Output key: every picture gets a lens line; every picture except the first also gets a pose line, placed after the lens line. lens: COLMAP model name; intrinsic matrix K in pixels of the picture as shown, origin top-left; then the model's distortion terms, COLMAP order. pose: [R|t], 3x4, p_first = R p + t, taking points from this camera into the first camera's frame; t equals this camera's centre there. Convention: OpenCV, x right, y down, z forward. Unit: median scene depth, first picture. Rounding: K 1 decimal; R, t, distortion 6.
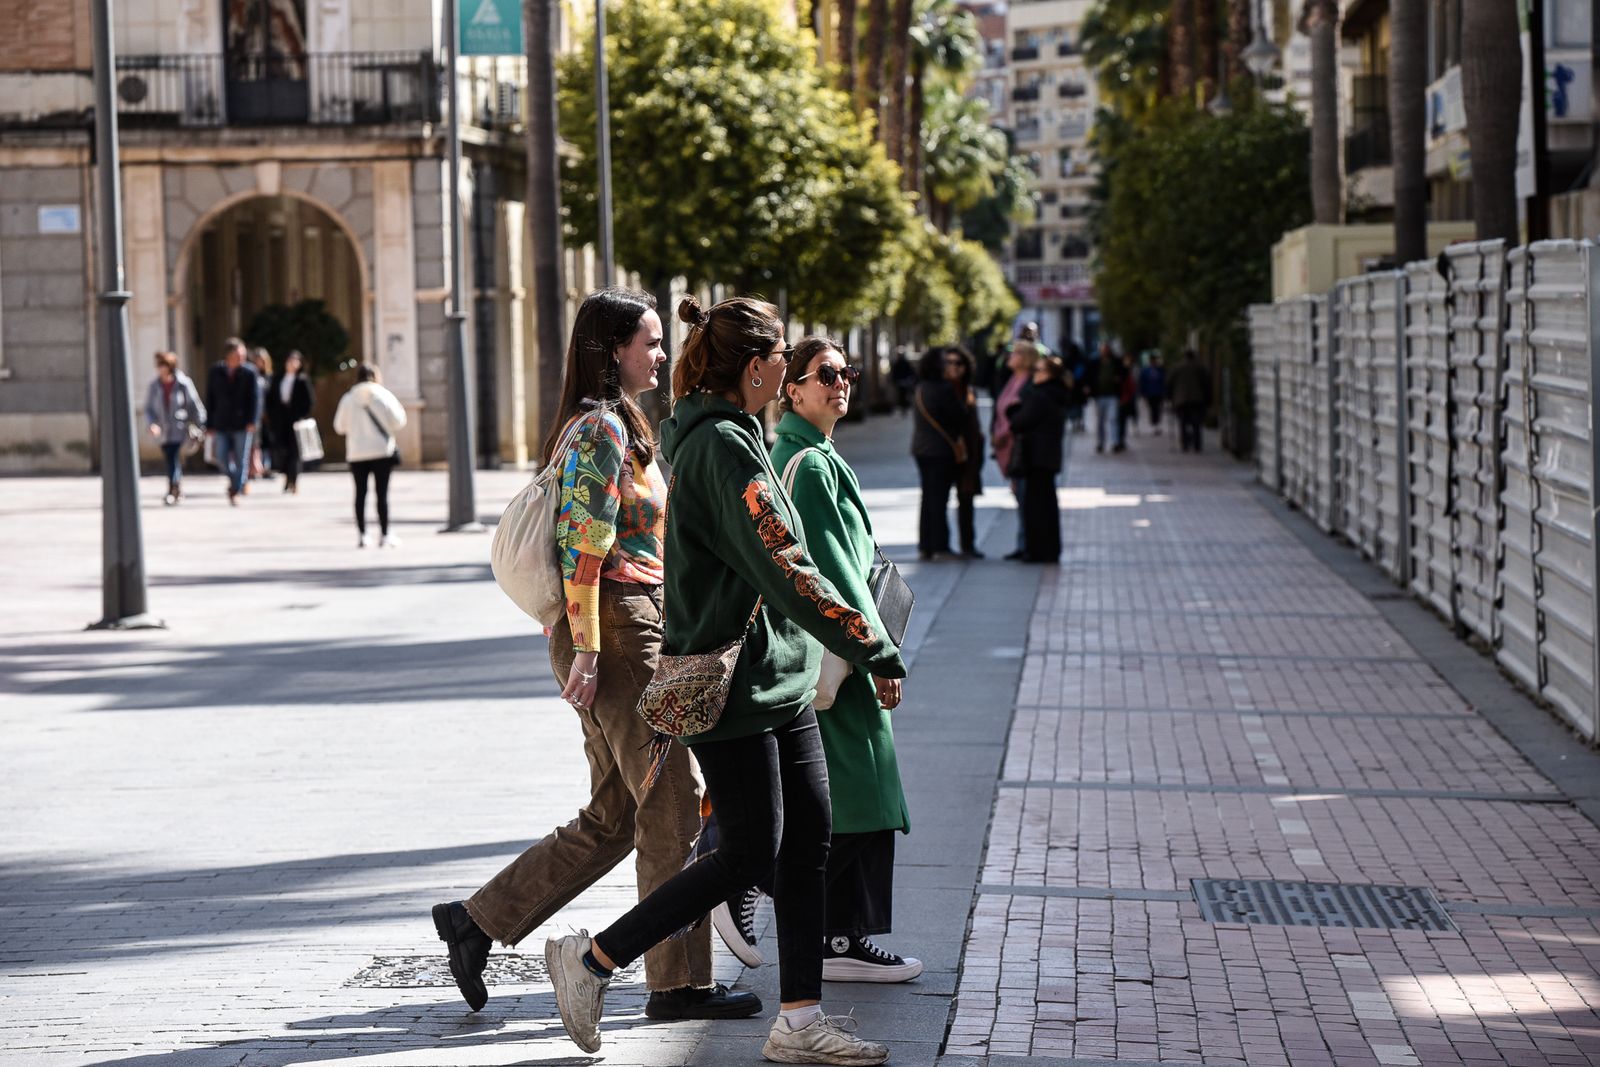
lens RADIAL K [[5377.5, 0, 800.0], [0, 5377.5, 533.5], [0, 0, 1]] dist [-0.065991, 15.001134]
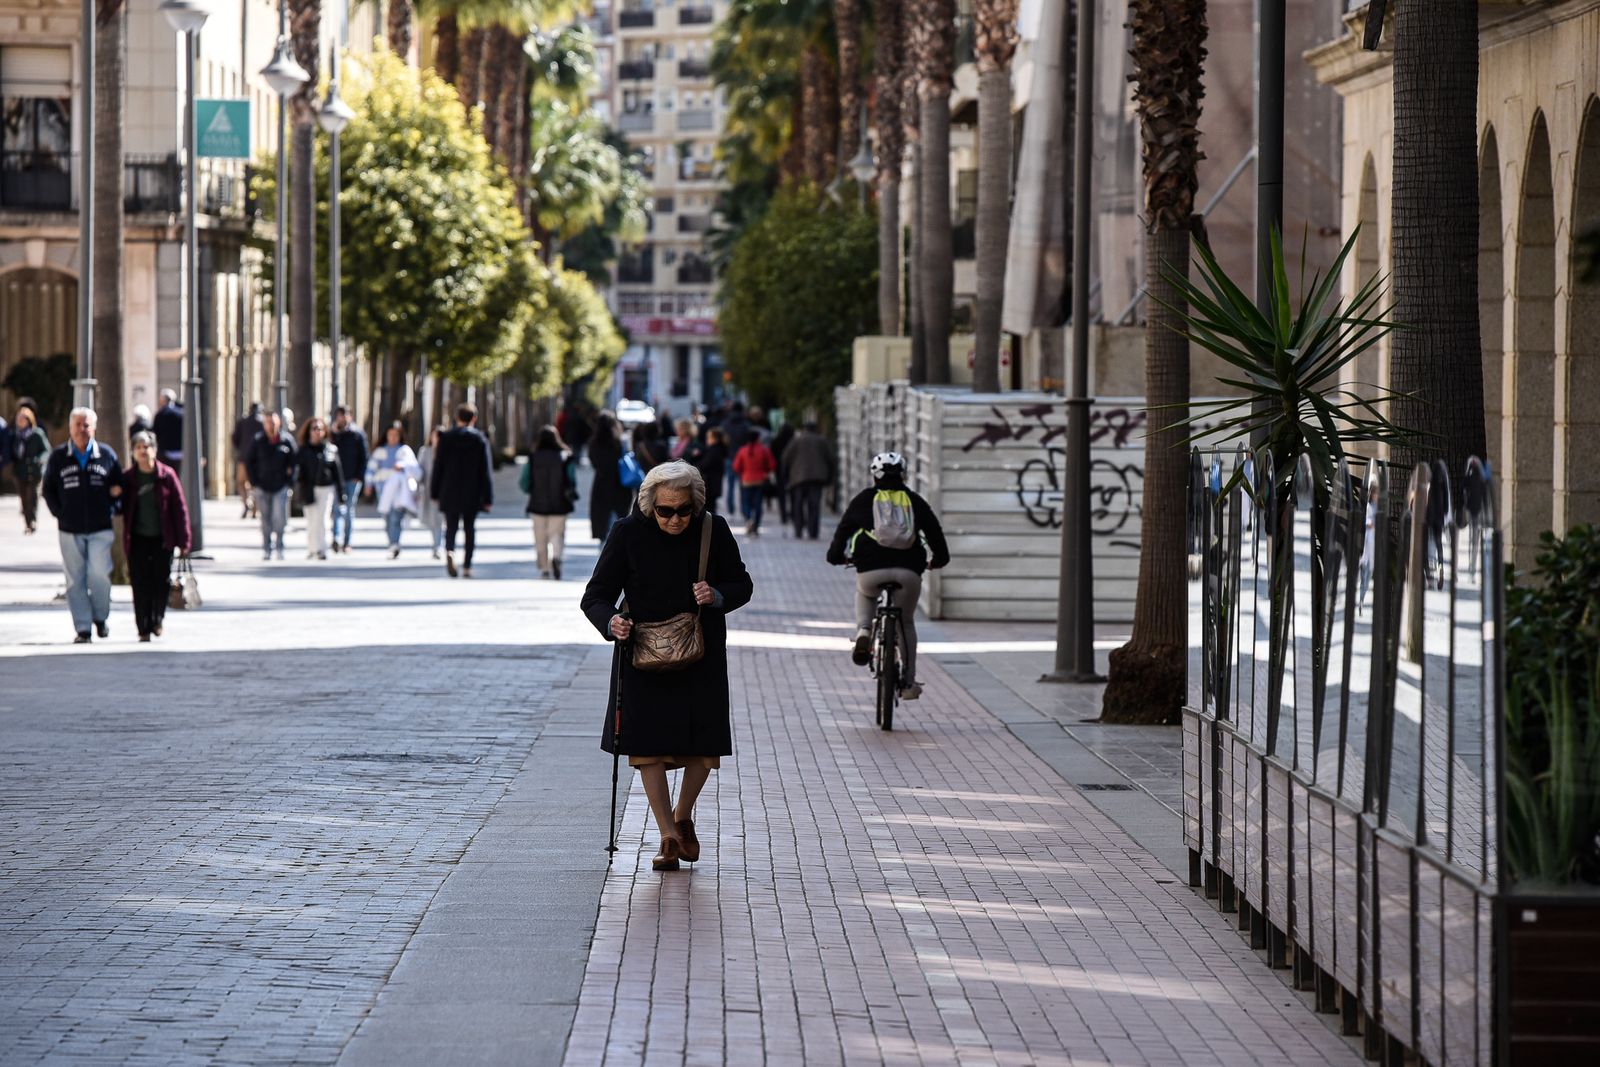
lens RADIAL K [[7797.7, 0, 800.0], [0, 7797.7, 533.5], [0, 0, 1]] dist [0.968592, 6.660632]
pose [[0.997418, 0.028528, 0.065906, -0.040258], [-0.027491, 0.999484, -0.016597, 0.020375], [-0.066345, 0.014743, 0.997688, -0.735329]]
